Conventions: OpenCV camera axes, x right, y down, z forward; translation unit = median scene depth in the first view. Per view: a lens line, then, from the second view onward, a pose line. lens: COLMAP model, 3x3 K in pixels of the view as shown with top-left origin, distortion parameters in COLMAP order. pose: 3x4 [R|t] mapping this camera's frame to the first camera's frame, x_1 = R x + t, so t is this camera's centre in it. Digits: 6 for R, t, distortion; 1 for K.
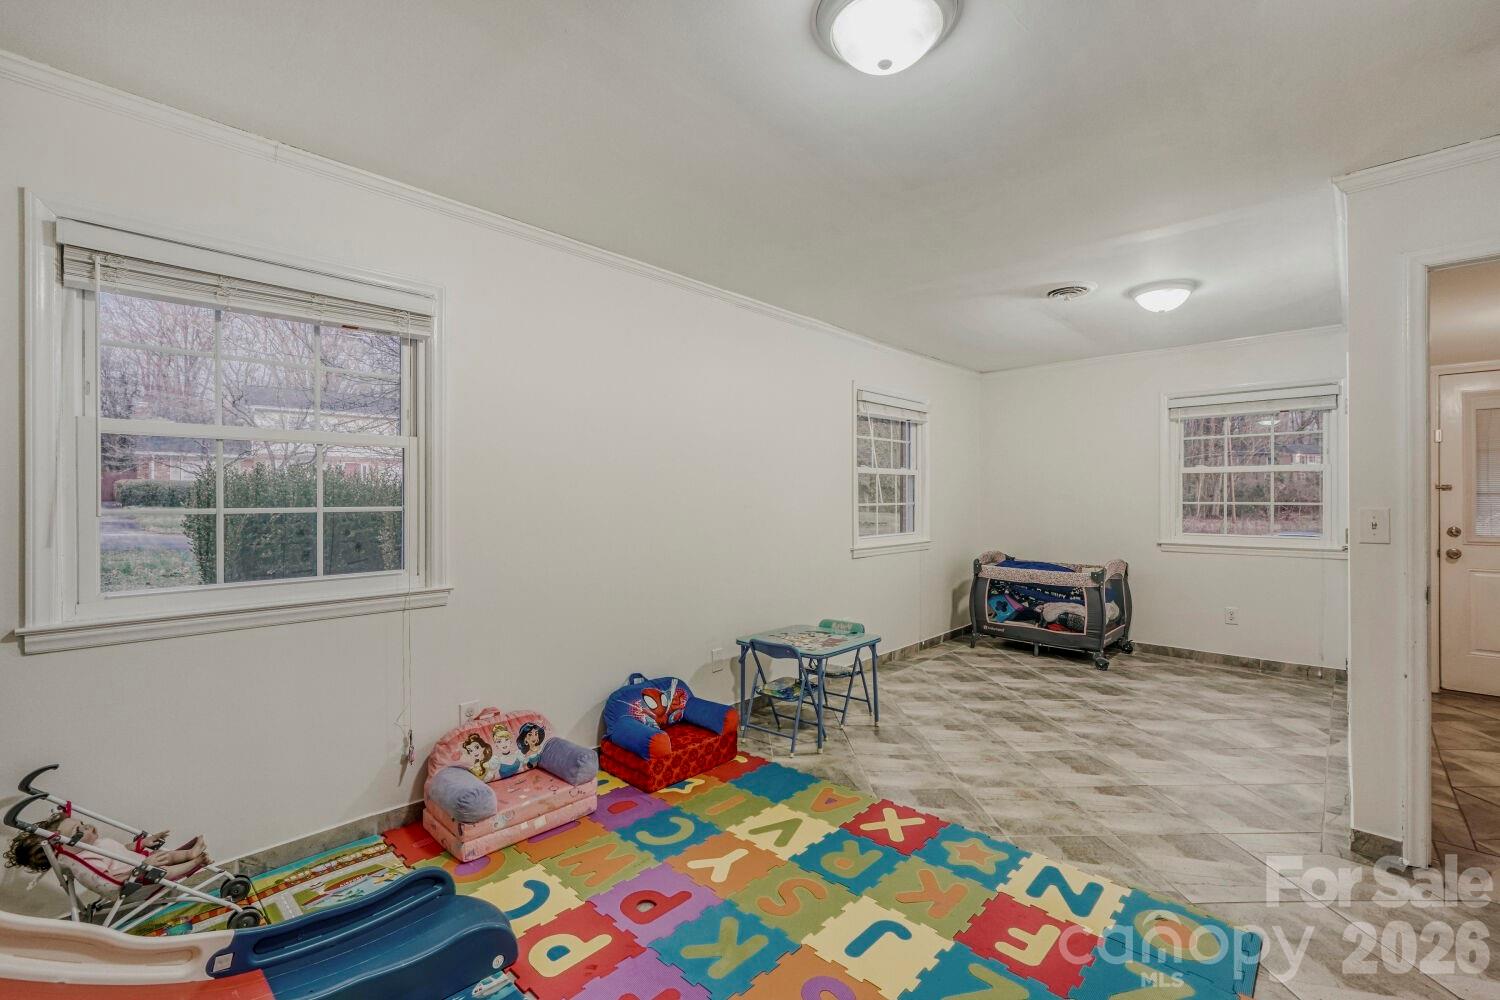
lens RADIAL K [[637.8, 0, 754.2], [0, 637.8, 488.5], [0, 0, 1]] dist [-0.014560, 0.007428]
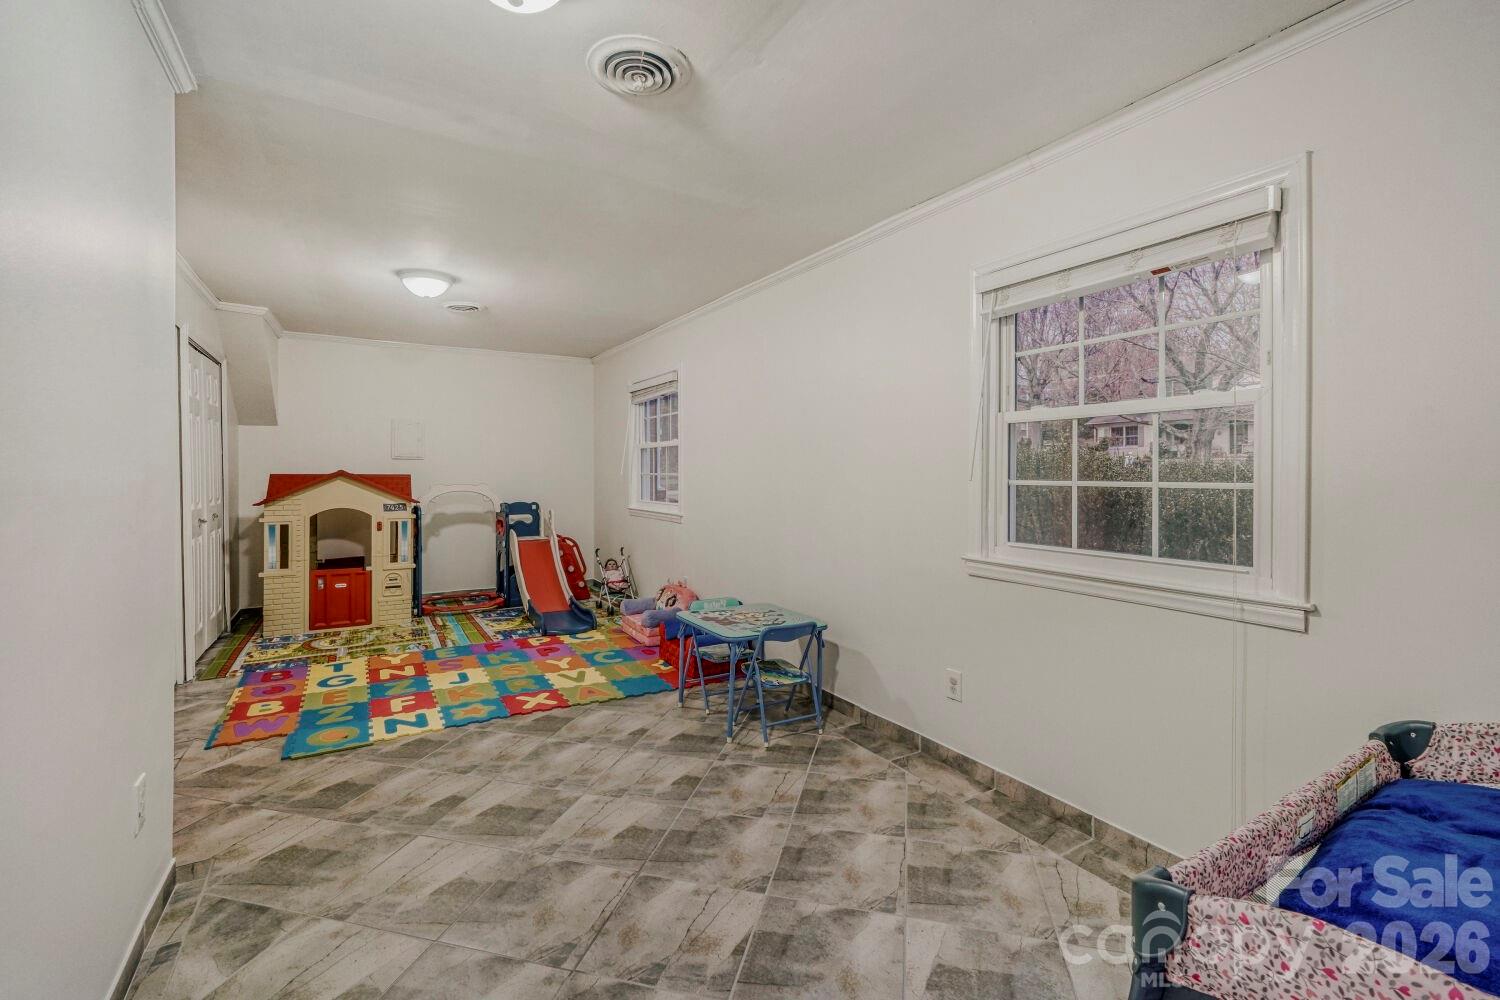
lens RADIAL K [[637.8, 0, 754.2], [0, 637.8, 488.5], [0, 0, 1]] dist [-0.014560, 0.007428]
pose [[-0.261728, 0.023711, -0.964850, 1.353244], [0.008326, 0.999716, 0.022310, 0.030143], [0.965106, -0.002194, -0.261851, 1.725363]]
